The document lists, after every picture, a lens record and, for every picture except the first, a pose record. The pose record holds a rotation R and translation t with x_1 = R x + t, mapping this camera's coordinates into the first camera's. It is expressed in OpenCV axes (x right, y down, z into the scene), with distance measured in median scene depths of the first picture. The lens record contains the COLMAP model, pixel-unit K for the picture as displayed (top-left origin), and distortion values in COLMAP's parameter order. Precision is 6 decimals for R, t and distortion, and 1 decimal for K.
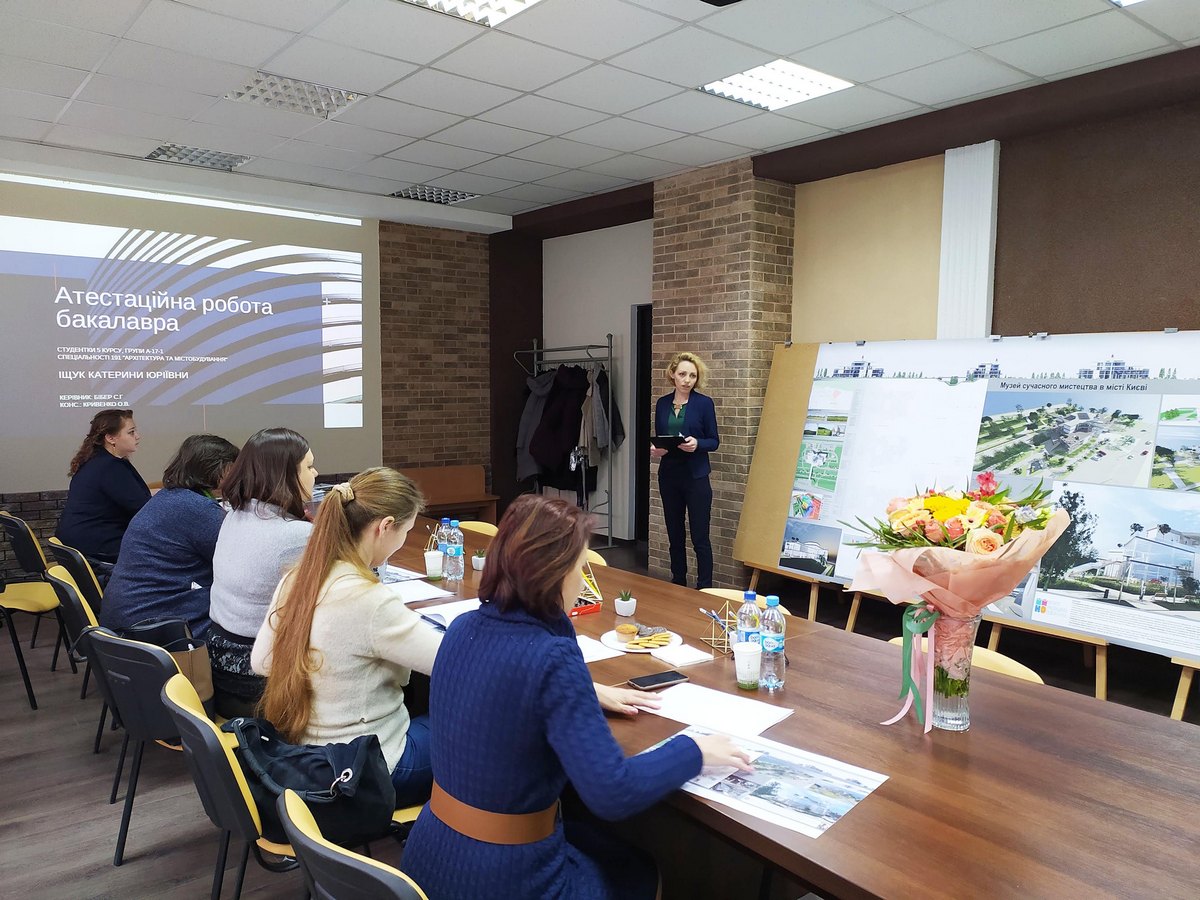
lens RADIAL K [[880.0, 0, 596.3], [0, 880.0, 448.9], [0, 0, 1]] dist [0.066003, -0.054698]
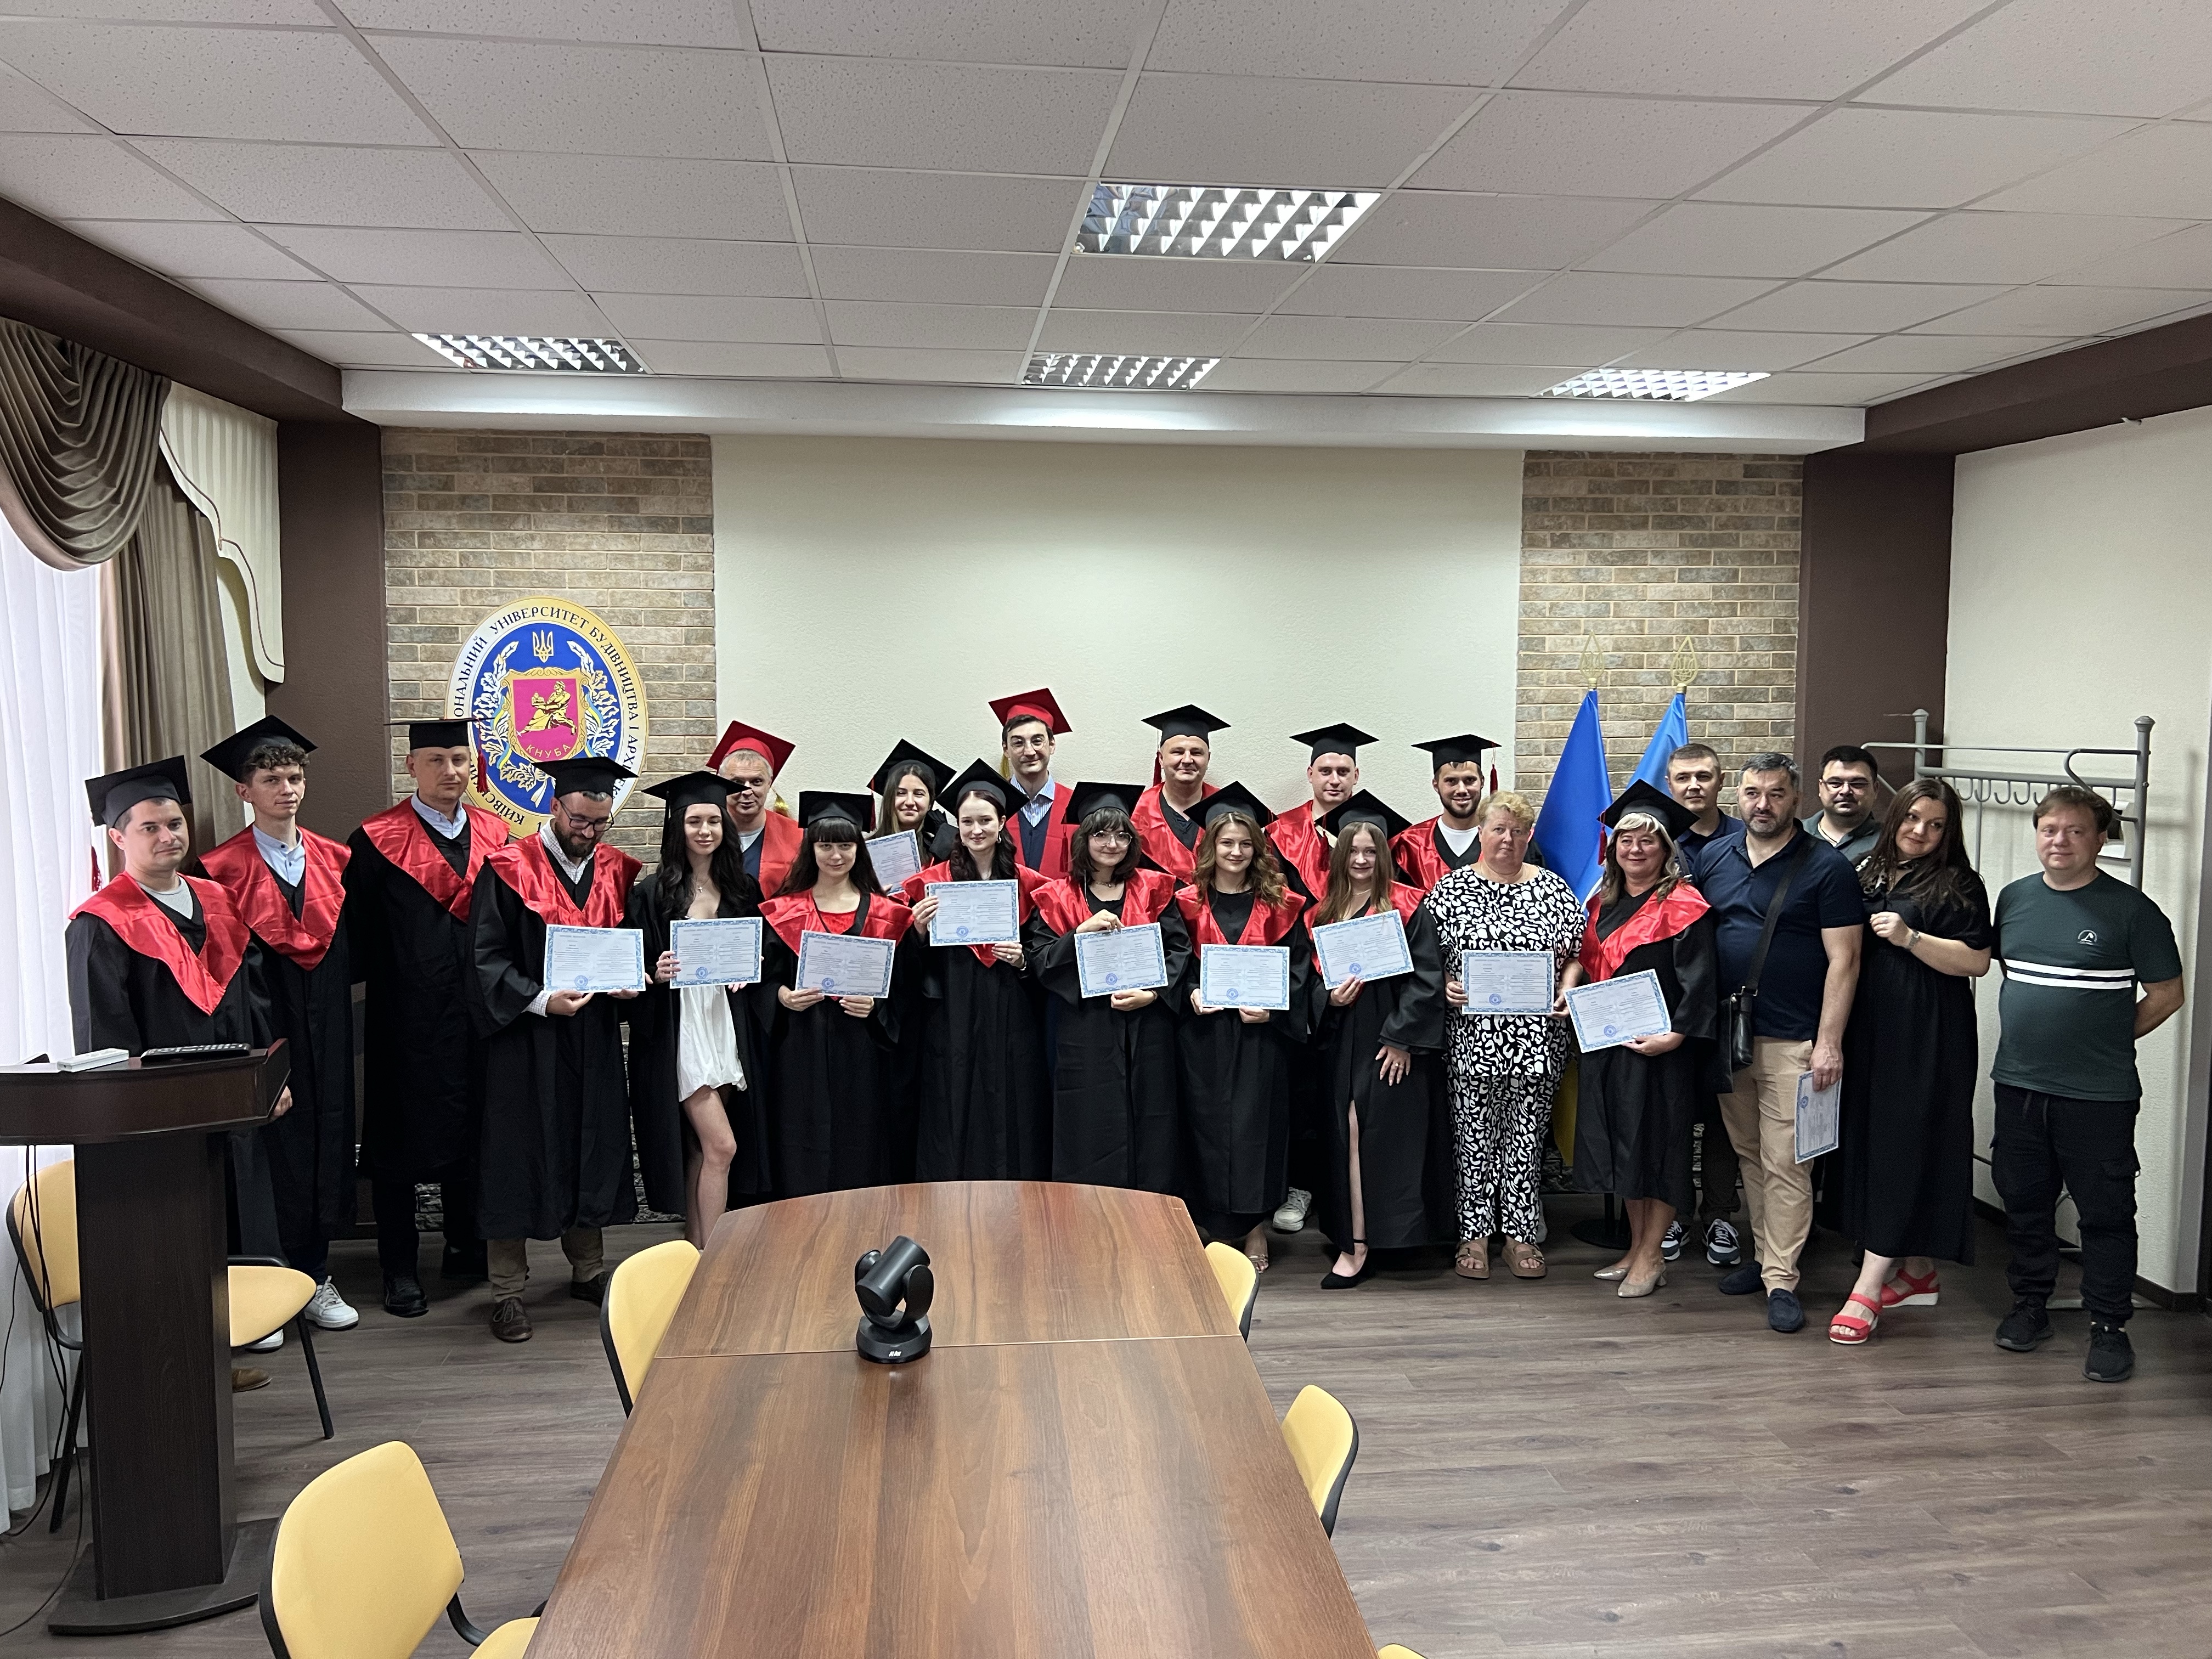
lens RADIAL K [[1656.4, 0, 1128.4], [0, 1656.4, 824.8], [0, 0, 1]] dist [0.033588, -0.018273]
pose [[0.853784, 0.042926, -0.518854, 0.022897], [-0.038983, 0.999068, 0.018508, -0.105188], [0.519165, 0.004424, 0.854662, 0.262028]]
